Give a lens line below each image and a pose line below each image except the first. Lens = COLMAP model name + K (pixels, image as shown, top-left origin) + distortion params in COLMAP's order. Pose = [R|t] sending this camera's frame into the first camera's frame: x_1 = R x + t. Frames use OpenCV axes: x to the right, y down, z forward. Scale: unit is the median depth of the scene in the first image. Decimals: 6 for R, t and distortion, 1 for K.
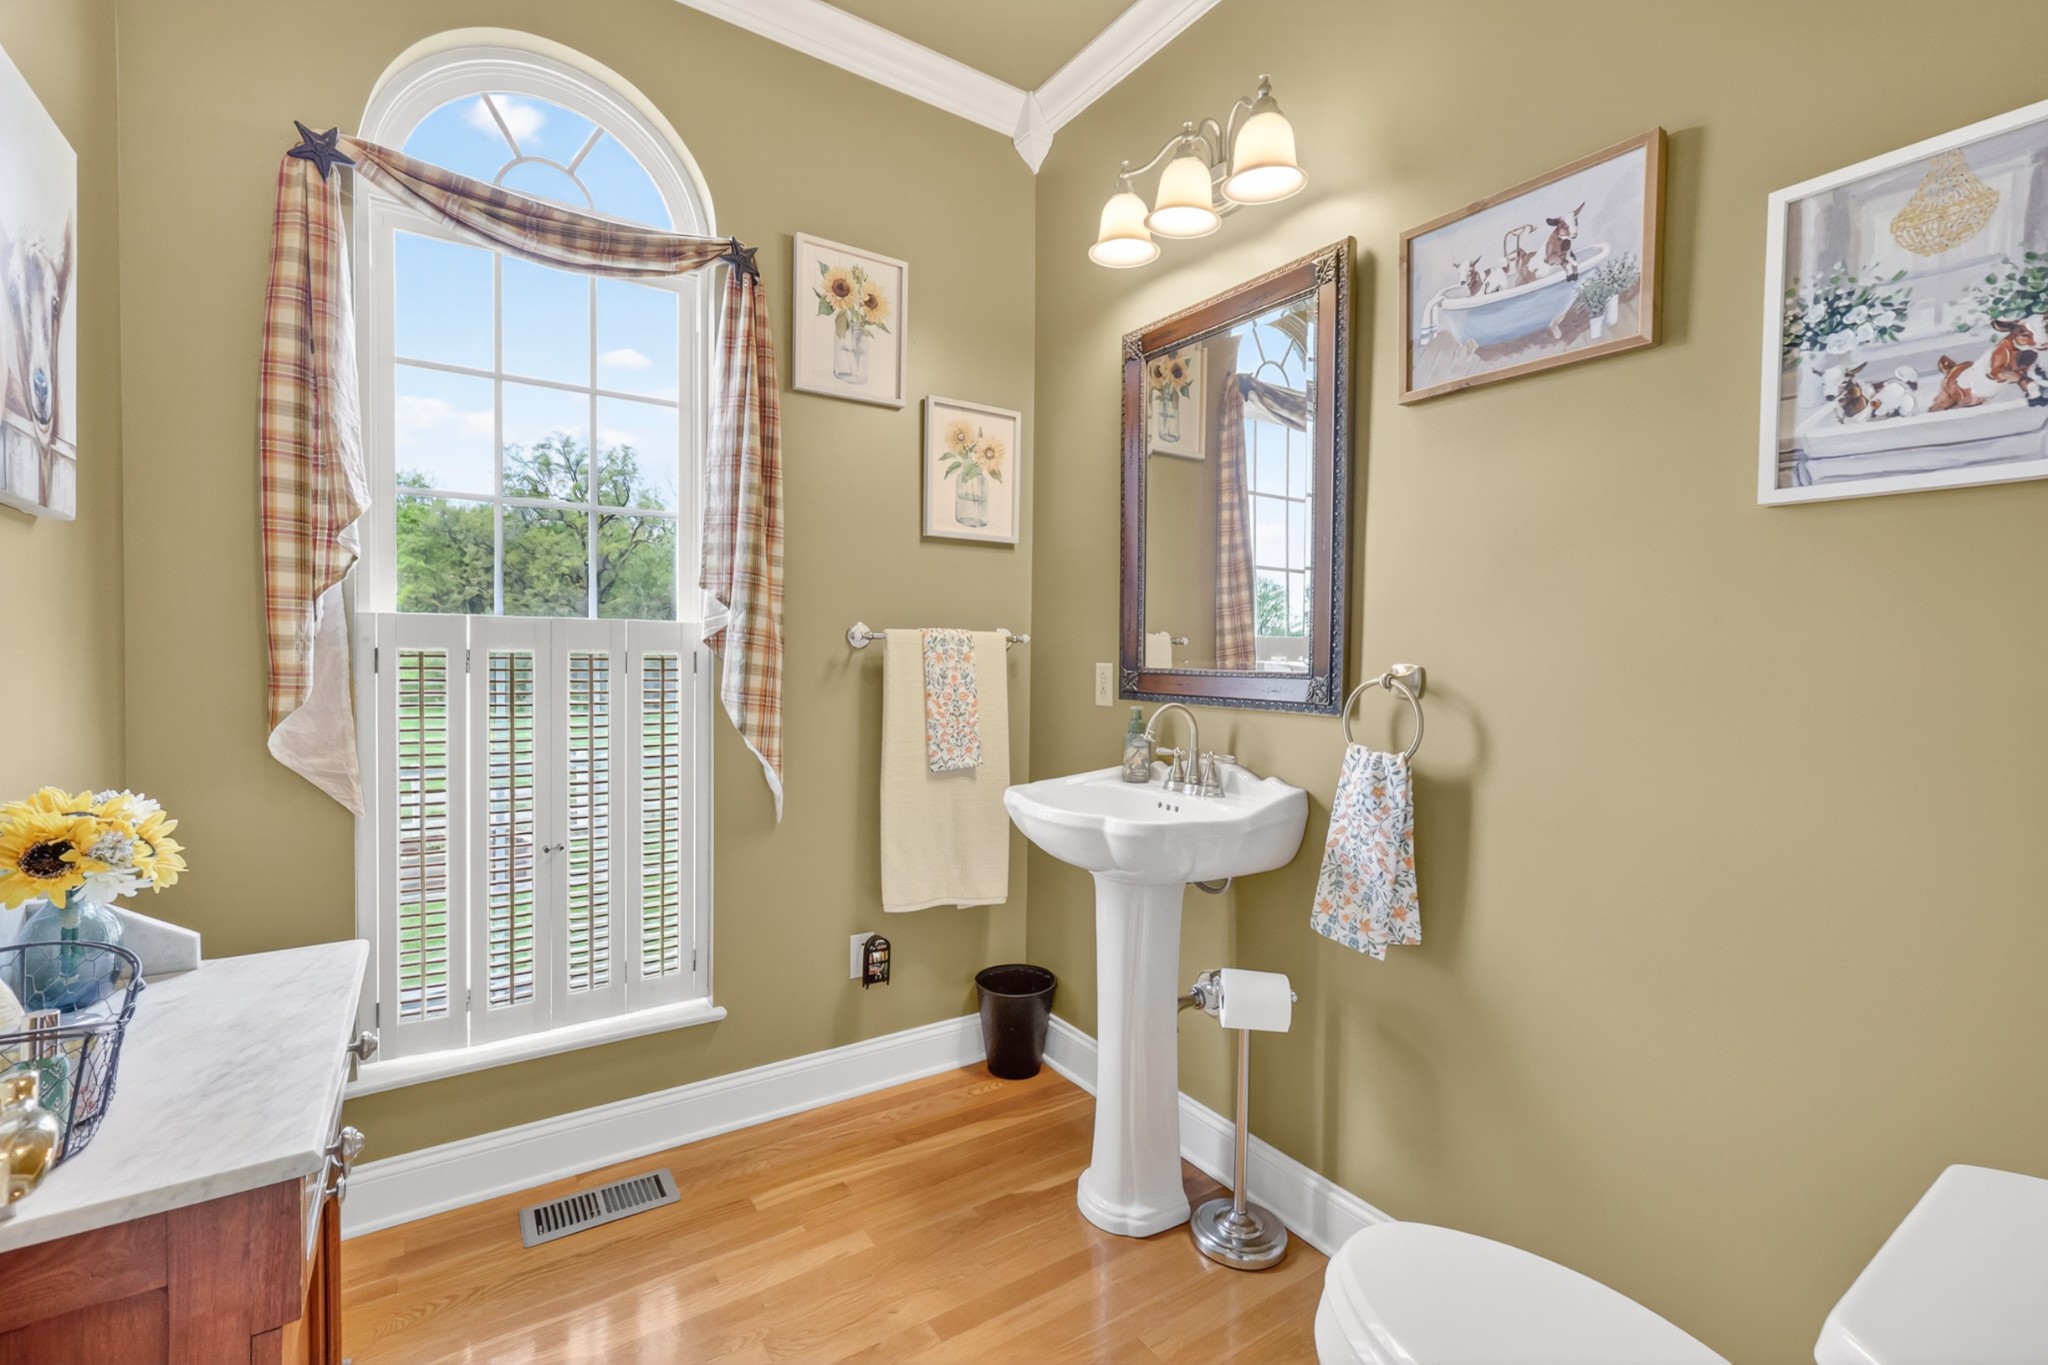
lens RADIAL K [[889.0, 0, 1020.9], [0, 889.0, 680.8], [0, 0, 1]] dist [0.000038, -0.000047]
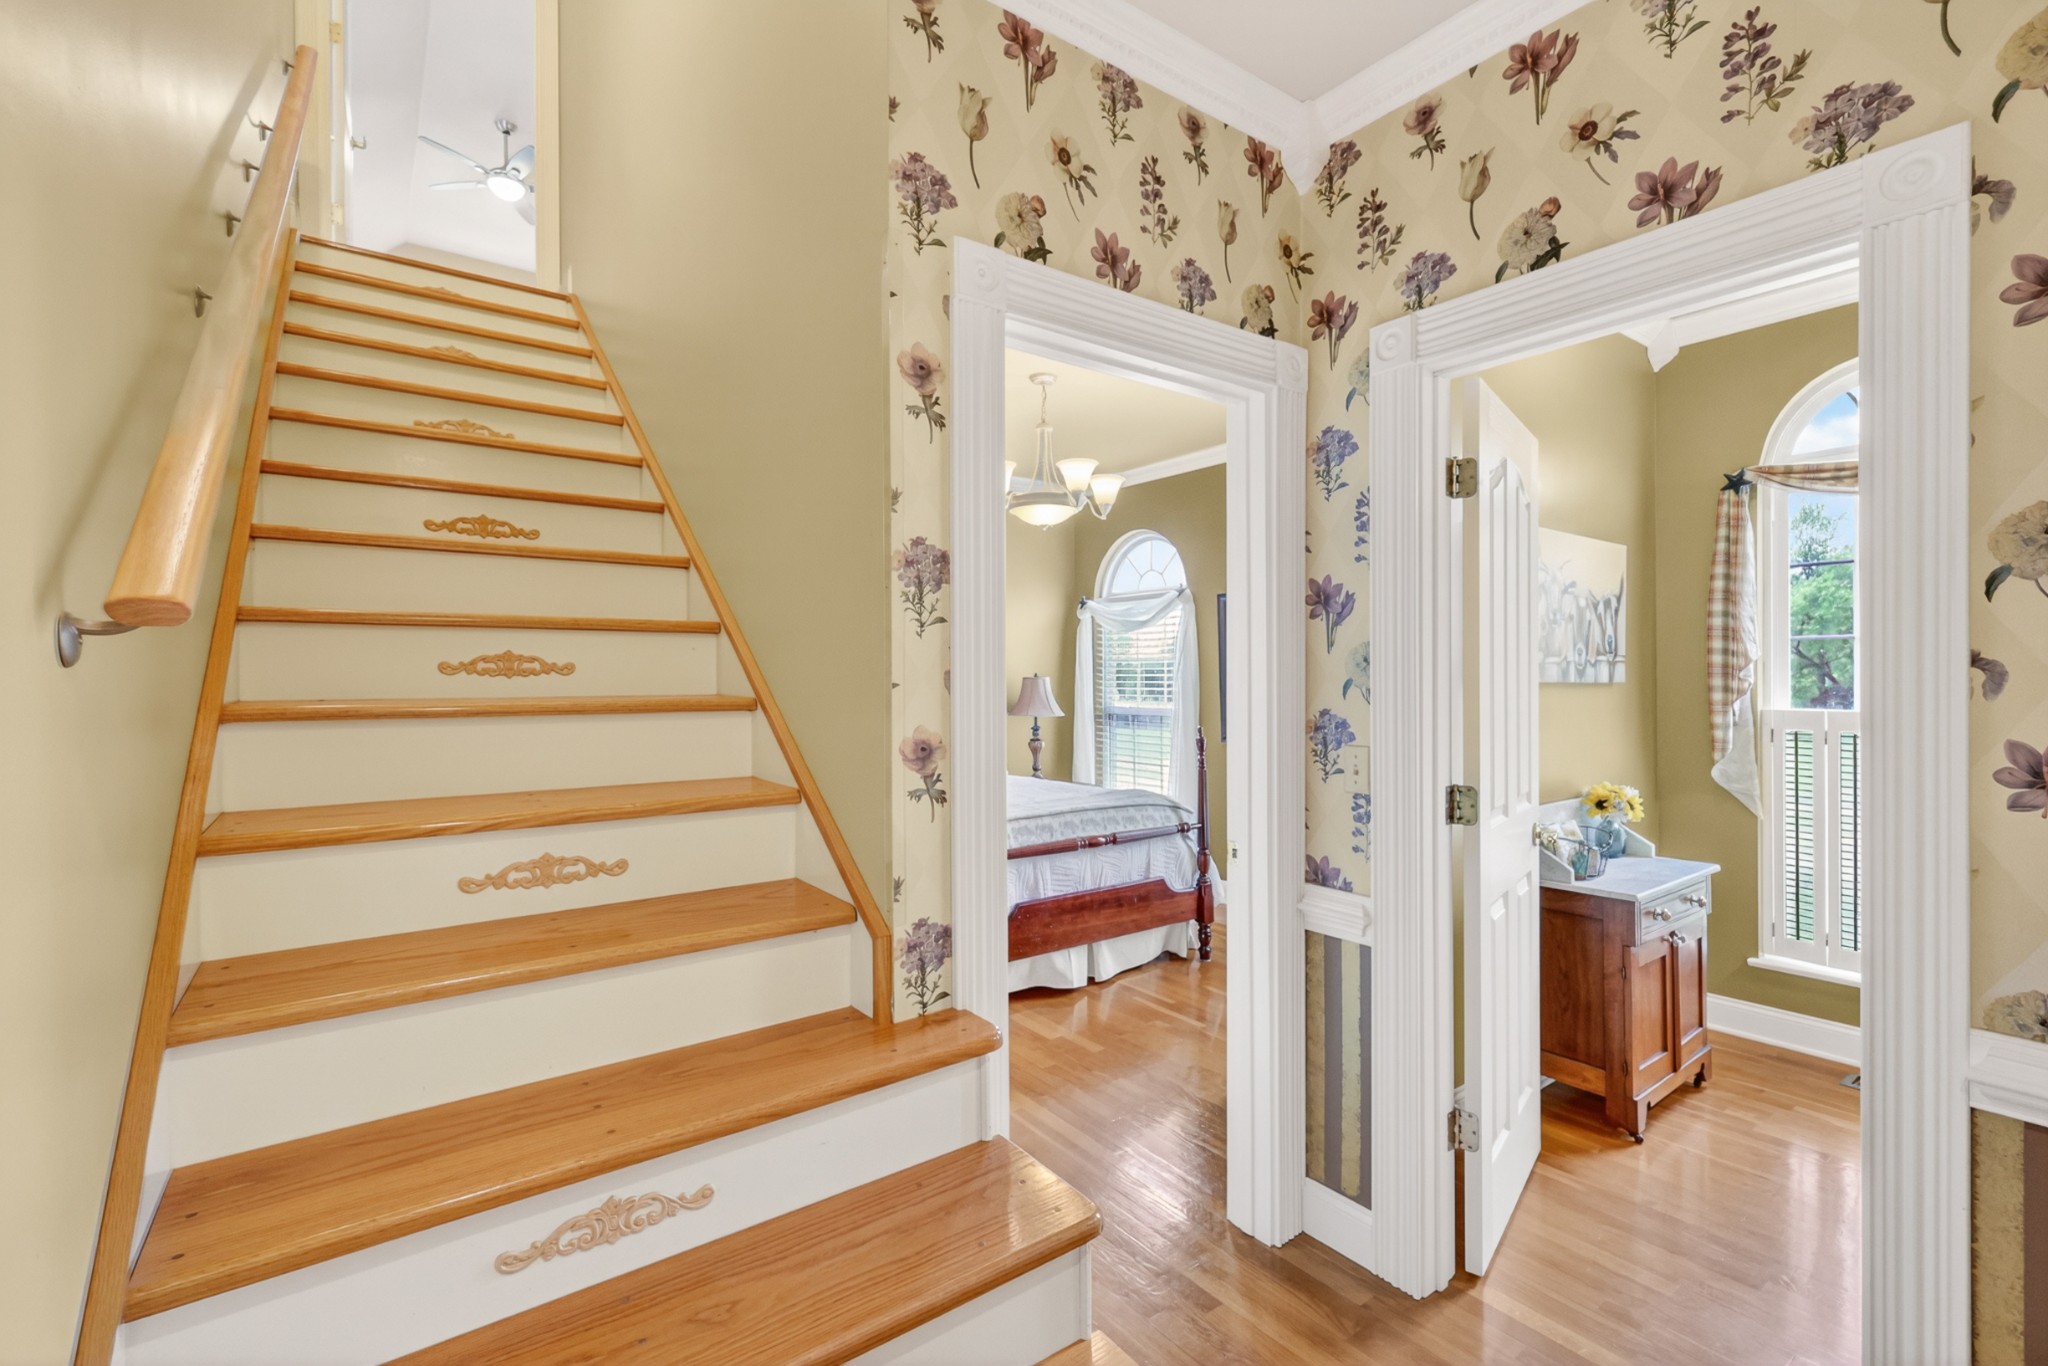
lens RADIAL K [[889.0, 0, 1022.0], [0, 889.0, 682.5], [0, 0, 1]] dist [0.000038, -0.000047]
pose [[0.040147, -0.009164, -0.999152, 1.169922], [-0.018046, 0.999788, -0.009895, -0.095134], [0.999031, 0.018428, 0.039973, -0.698176]]
